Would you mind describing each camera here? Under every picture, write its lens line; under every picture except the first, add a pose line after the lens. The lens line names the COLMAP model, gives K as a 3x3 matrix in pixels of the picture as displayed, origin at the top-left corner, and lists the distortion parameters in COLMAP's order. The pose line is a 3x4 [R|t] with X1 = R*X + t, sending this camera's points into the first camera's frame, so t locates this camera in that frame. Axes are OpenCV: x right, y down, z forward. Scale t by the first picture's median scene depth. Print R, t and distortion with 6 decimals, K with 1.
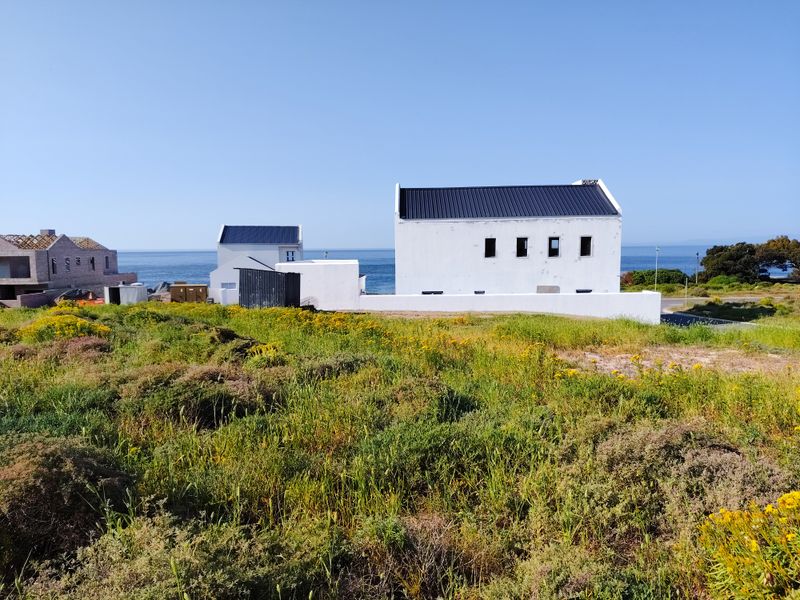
lens RADIAL K [[553.8, 0, 394.0], [0, 553.8, 301.1], [0, 0, 1]] dist [0.071120, -0.116990]
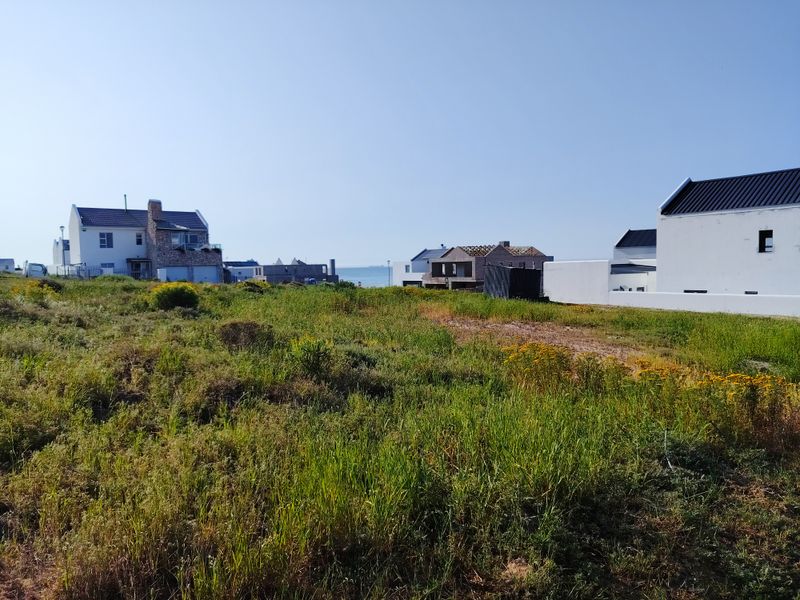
lens RADIAL K [[555.6, 0, 399.5], [0, 555.6, 304.9], [0, 0, 1]] dist [0.064780, -0.108522]
pose [[0.631329, 0.049418, -0.773939, 0.485680], [-0.055461, 0.998289, 0.018502, 0.017370], [0.773530, 0.031242, 0.632990, 0.016725]]
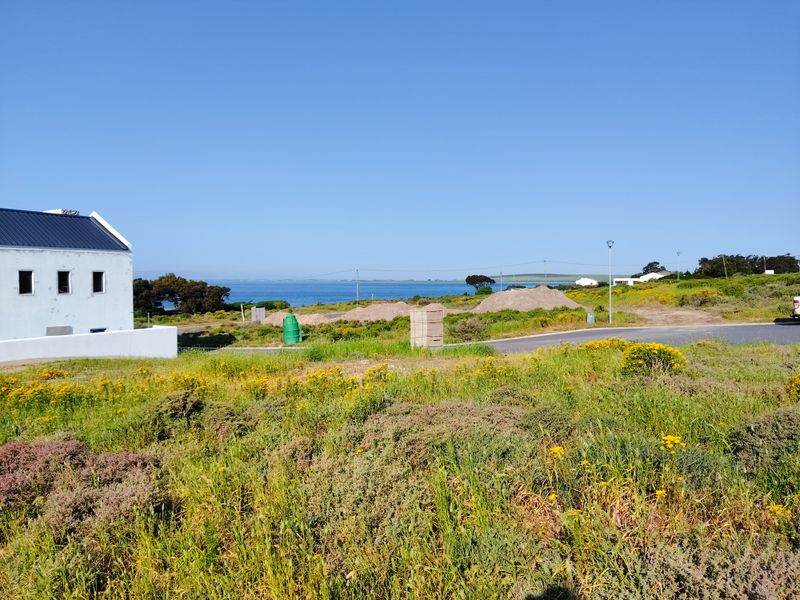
lens RADIAL K [[555.6, 0, 399.5], [0, 555.6, 304.9], [0, 0, 1]] dist [0.064780, -0.108522]
pose [[0.496813, -0.026266, 0.867460, -0.219050], [0.074689, 0.997127, -0.012584, -0.010416], [-0.864638, 0.071041, 0.497348, 0.096463]]
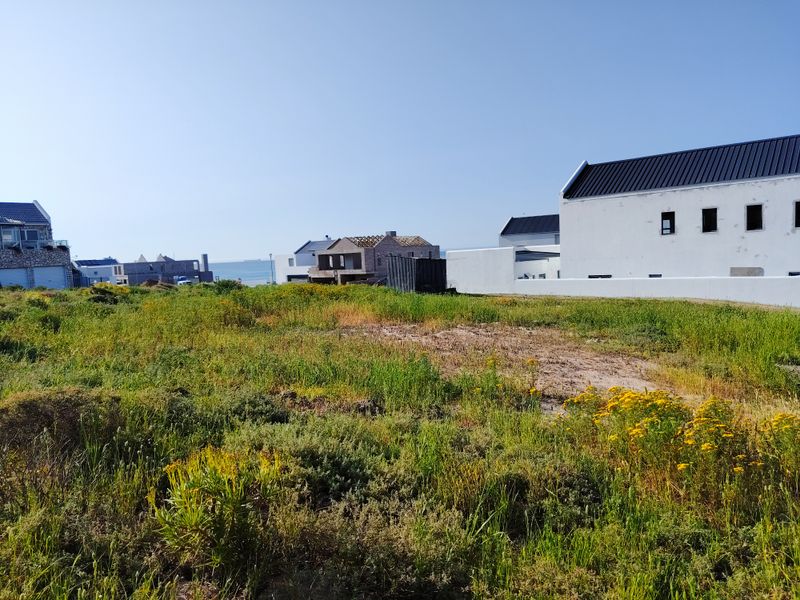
lens RADIAL K [[555.6, 0, 399.5], [0, 555.6, 304.9], [0, 0, 1]] dist [0.064780, -0.108522]
pose [[0.782554, 0.026547, -0.622016, 0.384813], [-0.013325, 0.999576, 0.025897, 0.011835], [0.622440, -0.011978, 0.782576, 0.070402]]
